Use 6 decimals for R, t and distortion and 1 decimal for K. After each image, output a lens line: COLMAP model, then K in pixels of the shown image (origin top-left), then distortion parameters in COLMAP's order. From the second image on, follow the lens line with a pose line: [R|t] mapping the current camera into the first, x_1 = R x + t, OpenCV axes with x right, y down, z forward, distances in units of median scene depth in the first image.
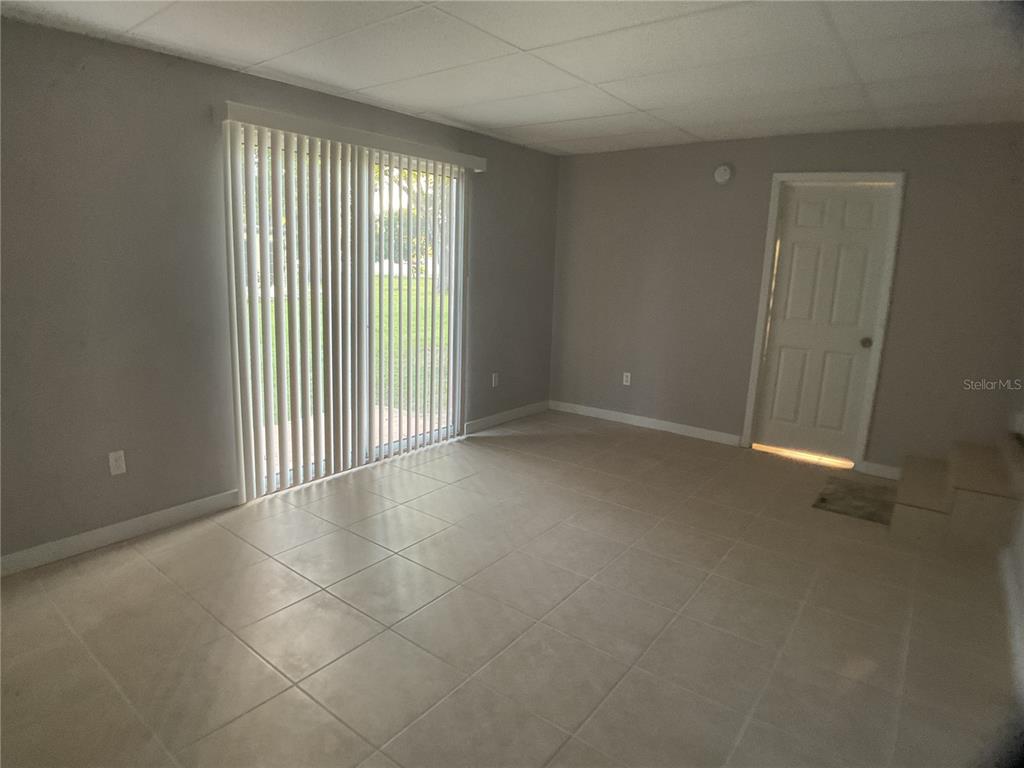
lens RADIAL K [[586.5, 0, 512.0], [0, 586.5, 384.0], [0, 0, 1]] dist [-0.085154, -0.002922]
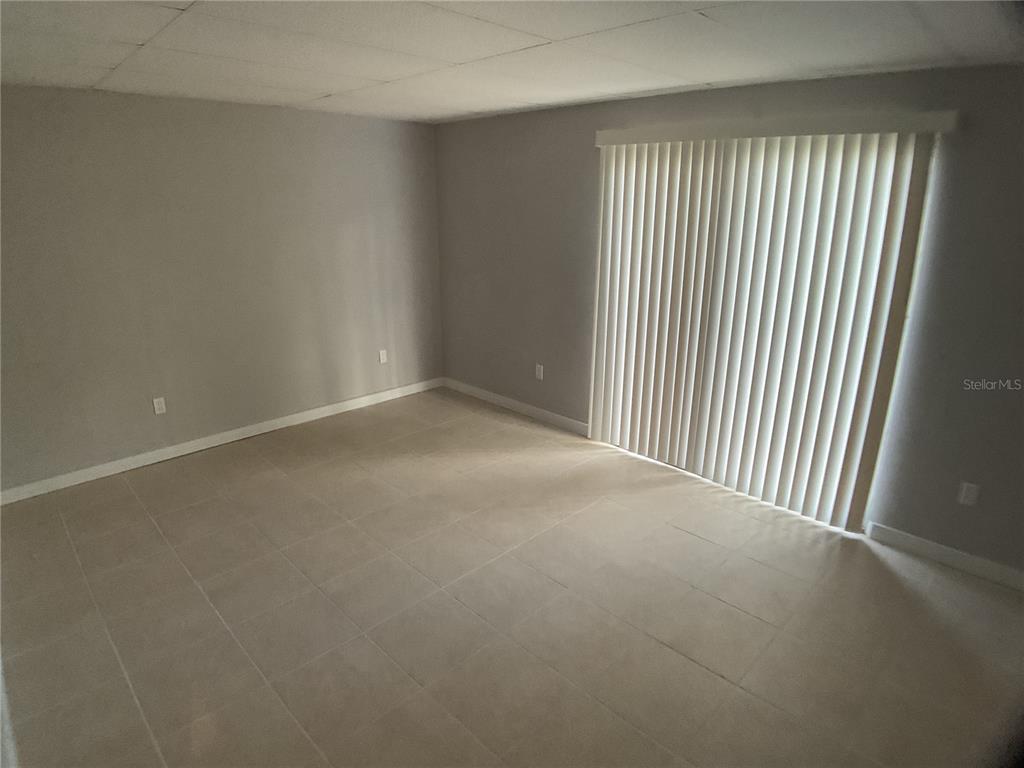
lens RADIAL K [[586.5, 0, 512.0], [0, 586.5, 384.0], [0, 0, 1]] dist [-0.085154, -0.002922]
pose [[-0.140332, 0.264936, -0.954000, 0.753783], [-0.216387, 0.932035, 0.290667, -0.242165], [0.966170, 0.247223, -0.073466, 0.836631]]
